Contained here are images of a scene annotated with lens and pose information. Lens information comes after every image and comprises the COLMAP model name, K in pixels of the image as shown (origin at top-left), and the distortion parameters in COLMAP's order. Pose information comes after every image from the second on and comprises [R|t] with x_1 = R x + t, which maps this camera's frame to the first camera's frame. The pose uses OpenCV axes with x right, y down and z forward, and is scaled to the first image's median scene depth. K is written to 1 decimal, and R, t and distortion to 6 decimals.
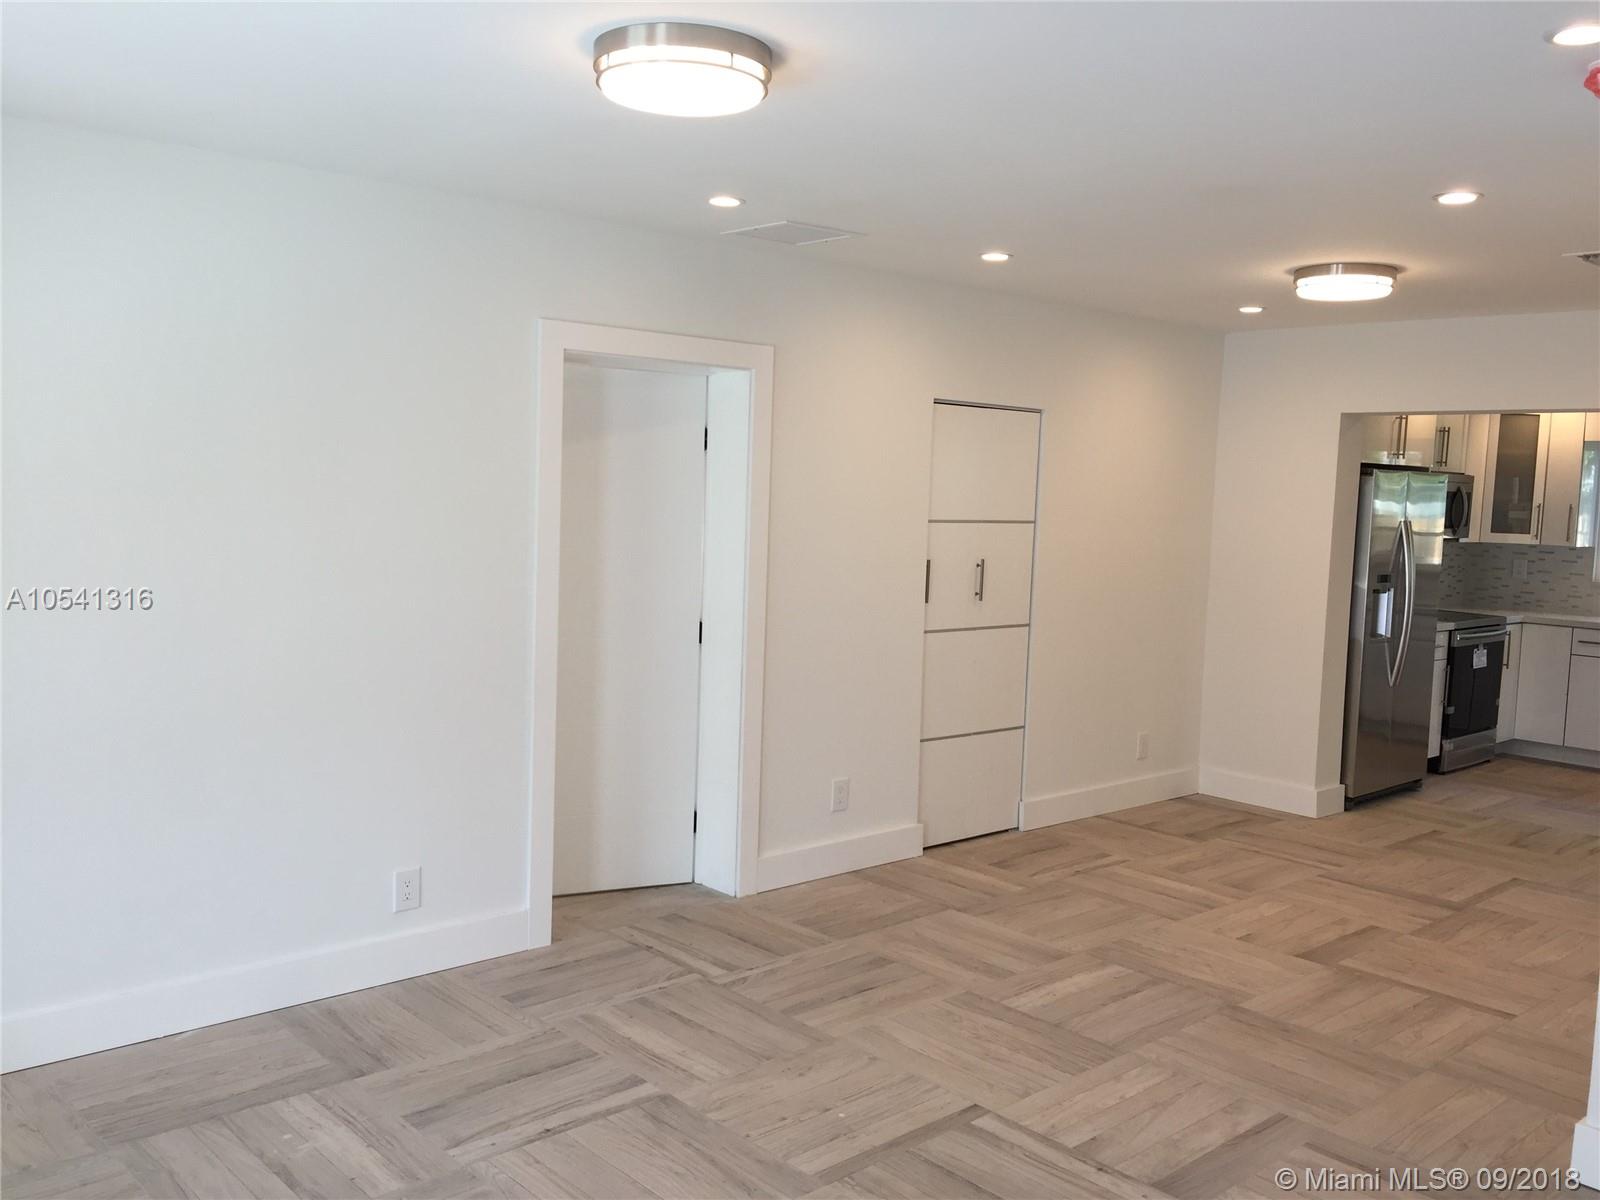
lens RADIAL K [[1379.0, 0, 800.0], [0, 1379.0, 600.0], [0, 0, 1]] dist [0.079621, -0.120454]
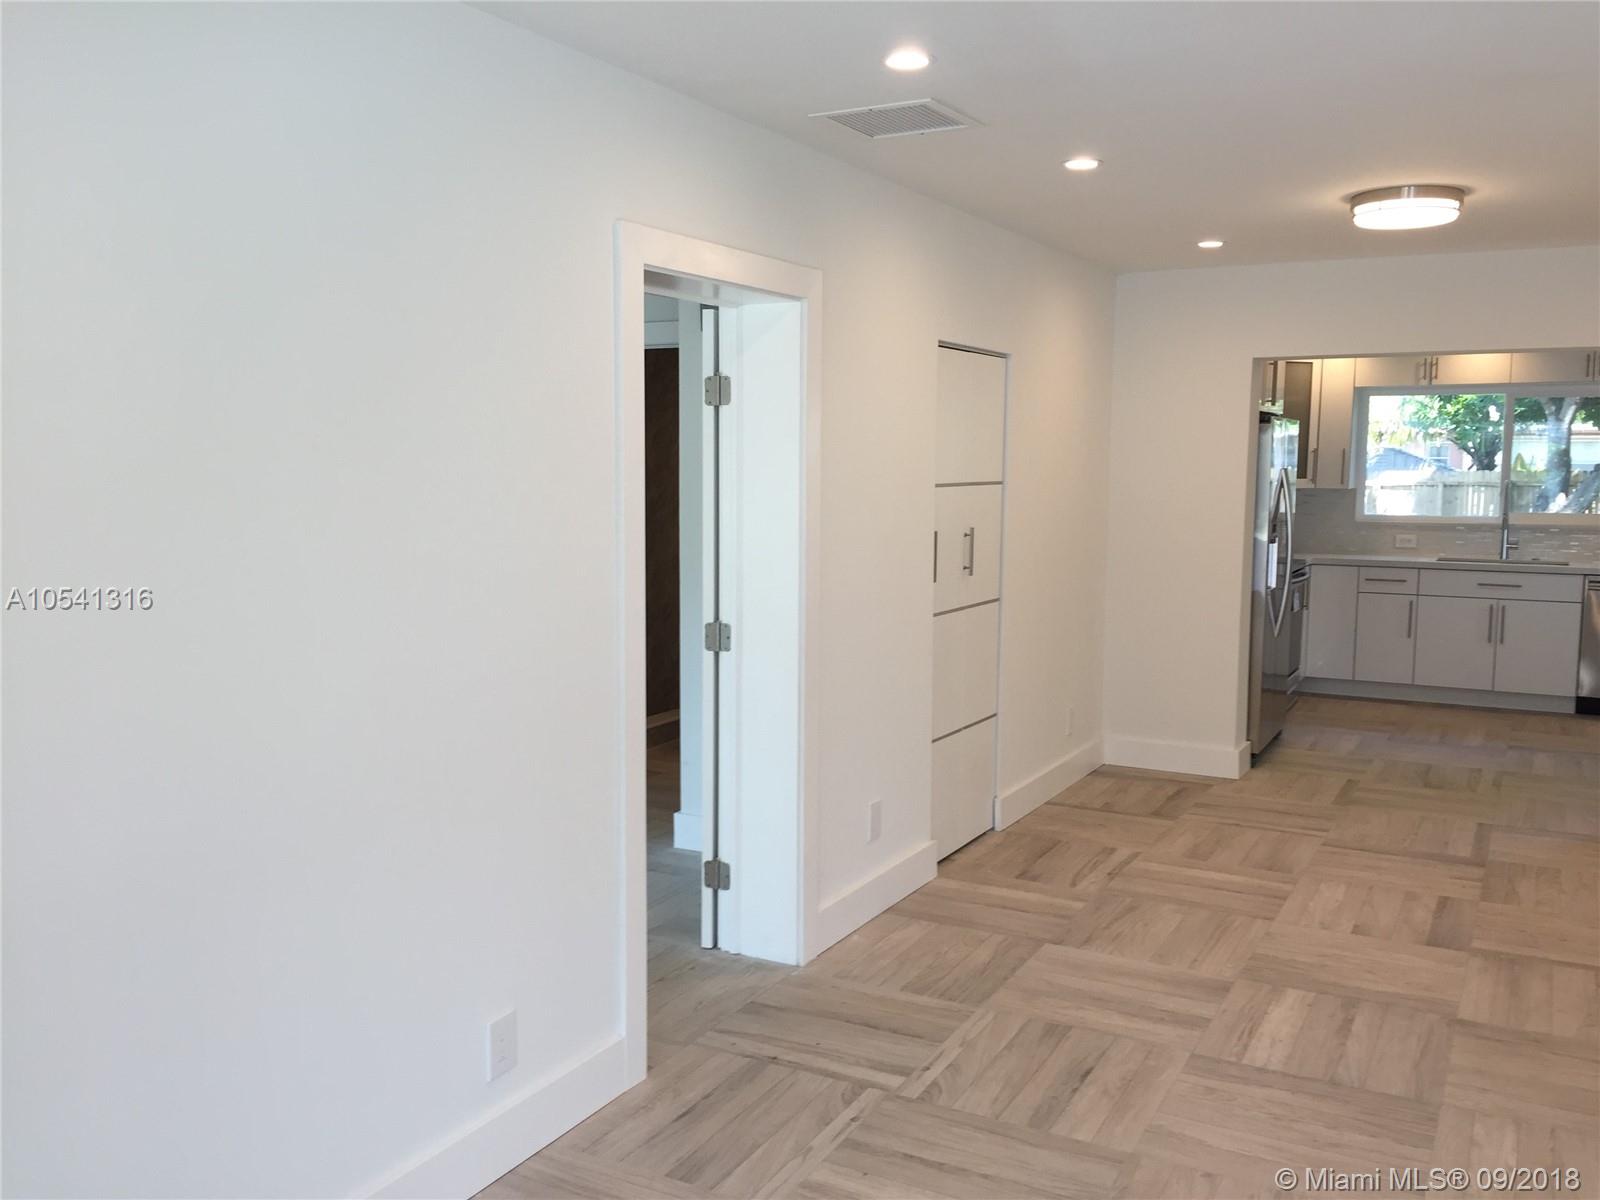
lens RADIAL K [[1379.0, 0, 800.0], [0, 1379.0, 600.0], [0, 0, 1]] dist [0.079621, -0.120454]
pose [[0.944468, -0.063698, 0.322371, -0.290574], [0.055412, 0.997856, 0.034824, -0.023612], [-0.323898, -0.015027, 0.945973, 0.248282]]
